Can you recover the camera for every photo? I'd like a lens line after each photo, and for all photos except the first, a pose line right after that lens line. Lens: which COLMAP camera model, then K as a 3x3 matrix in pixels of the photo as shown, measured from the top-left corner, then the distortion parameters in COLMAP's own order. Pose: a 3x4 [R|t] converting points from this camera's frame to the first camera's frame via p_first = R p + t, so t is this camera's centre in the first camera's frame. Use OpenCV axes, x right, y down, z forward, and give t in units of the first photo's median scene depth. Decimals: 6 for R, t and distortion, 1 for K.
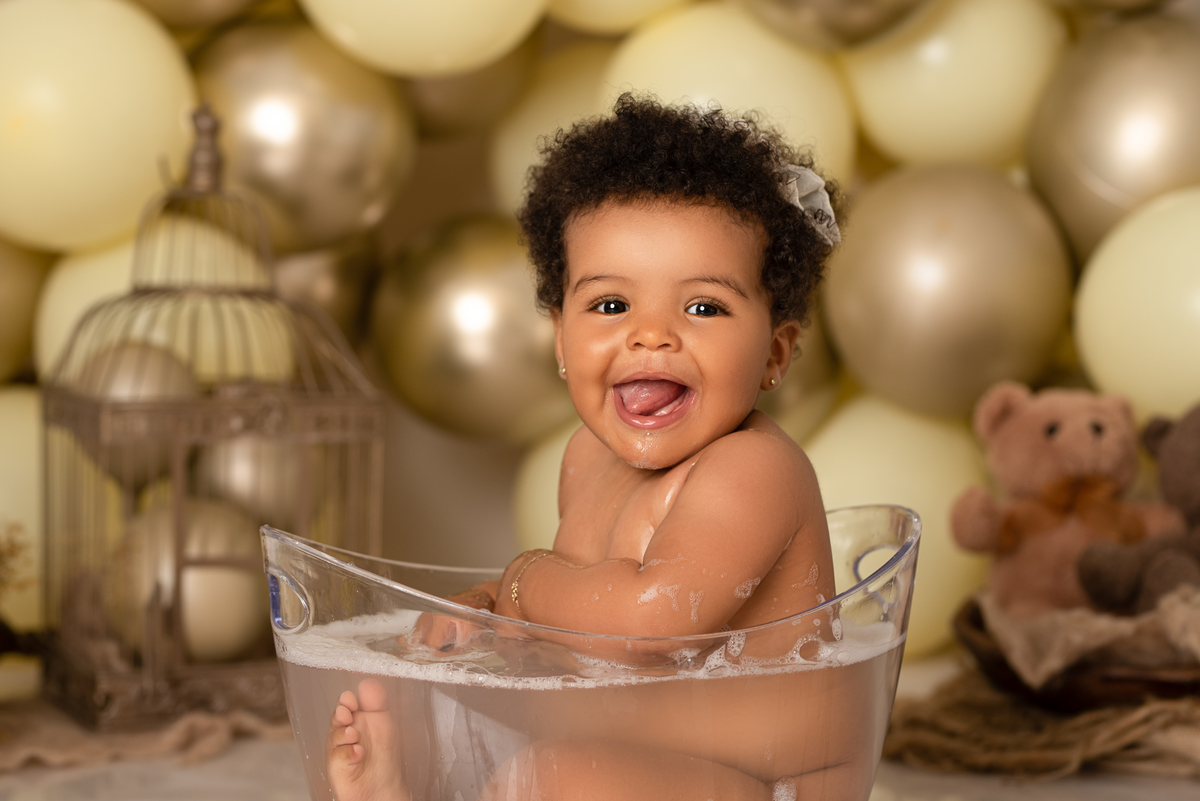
lens RADIAL K [[3145.8, 0, 520.4], [0, 3145.8, 381.9], [0, 0, 1]] dist [-0.010863, 0.000000]
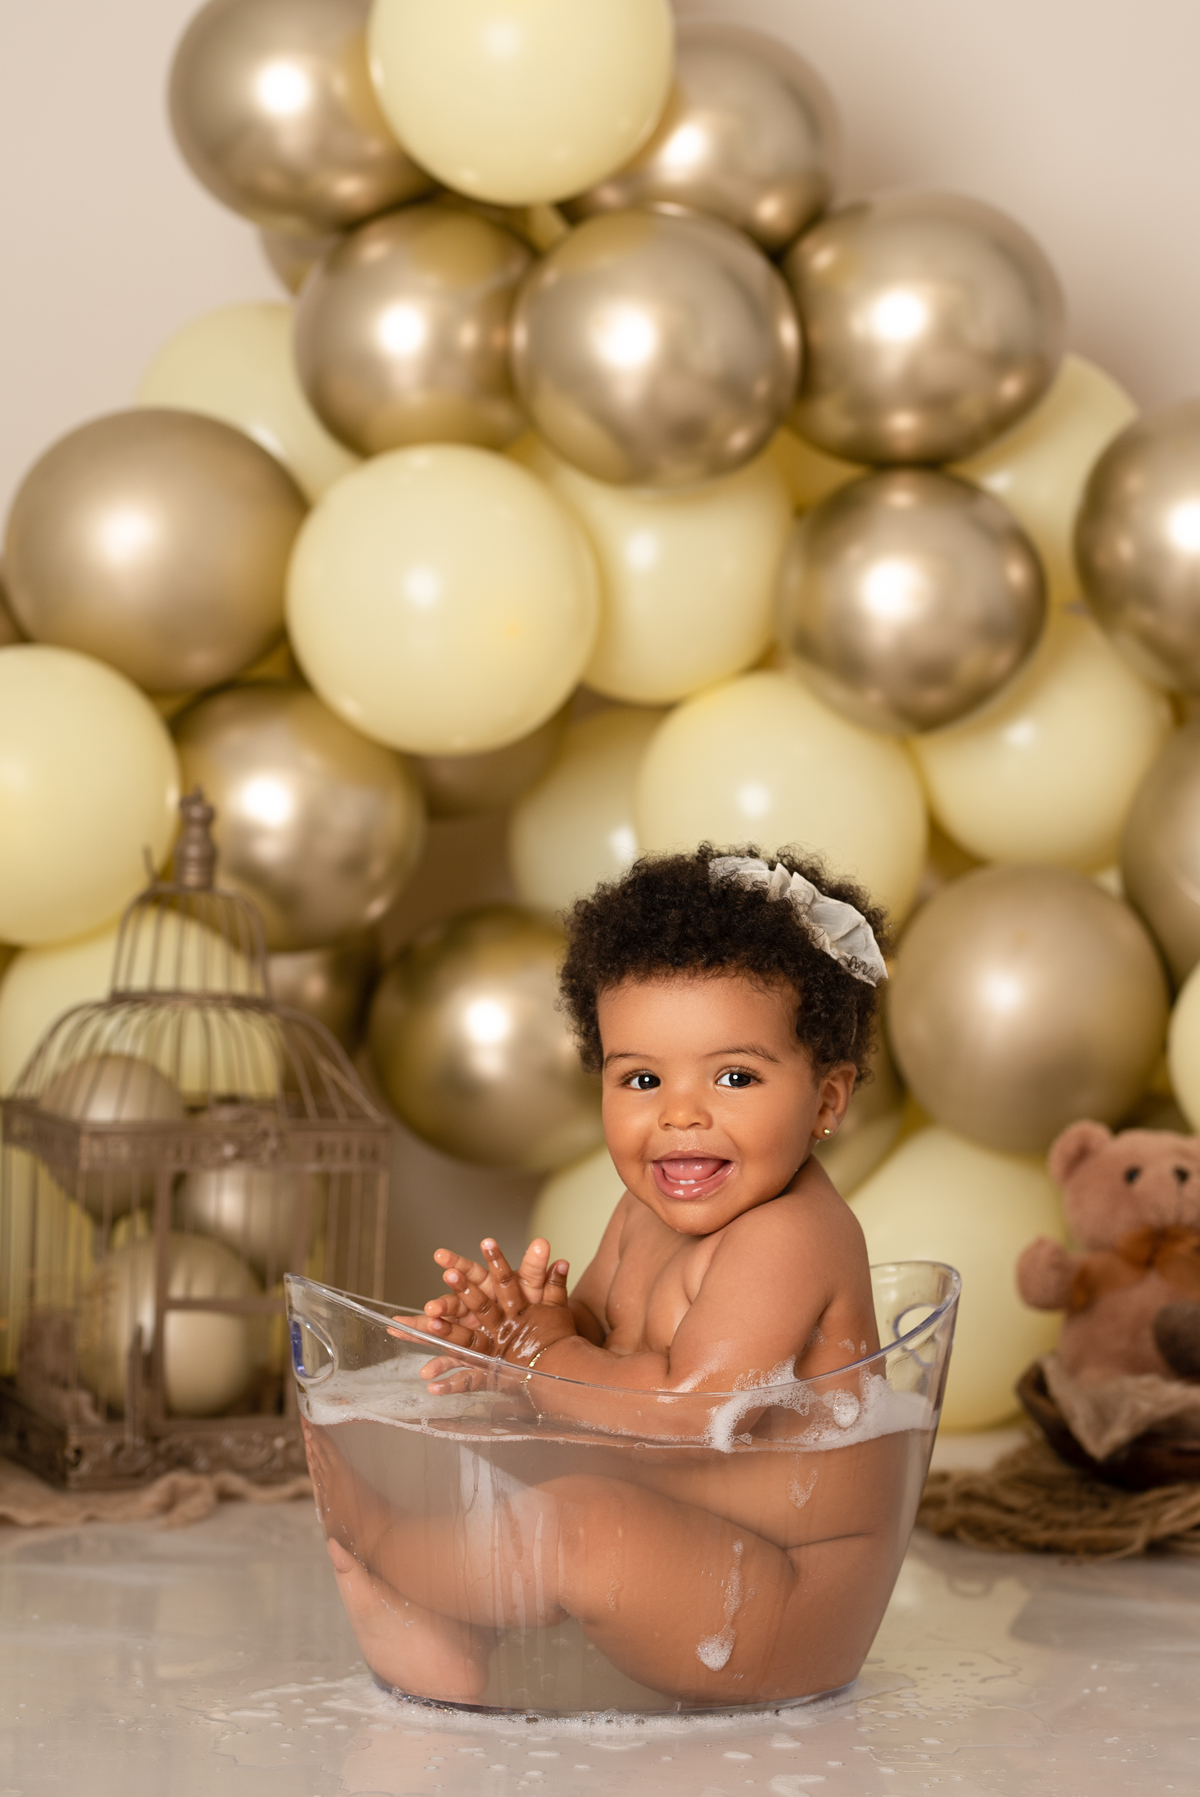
lens RADIAL K [[5612.2, 0, 588.0], [0, 5612.2, 741.9], [0, 0, 1]] dist [-0.018499, 0.000000]
pose [[0.999590, 0.021297, 0.019137, -0.020351], [-0.020532, 0.999014, -0.039368, -0.042403], [-0.019956, 0.038959, 0.999042, -0.610494]]
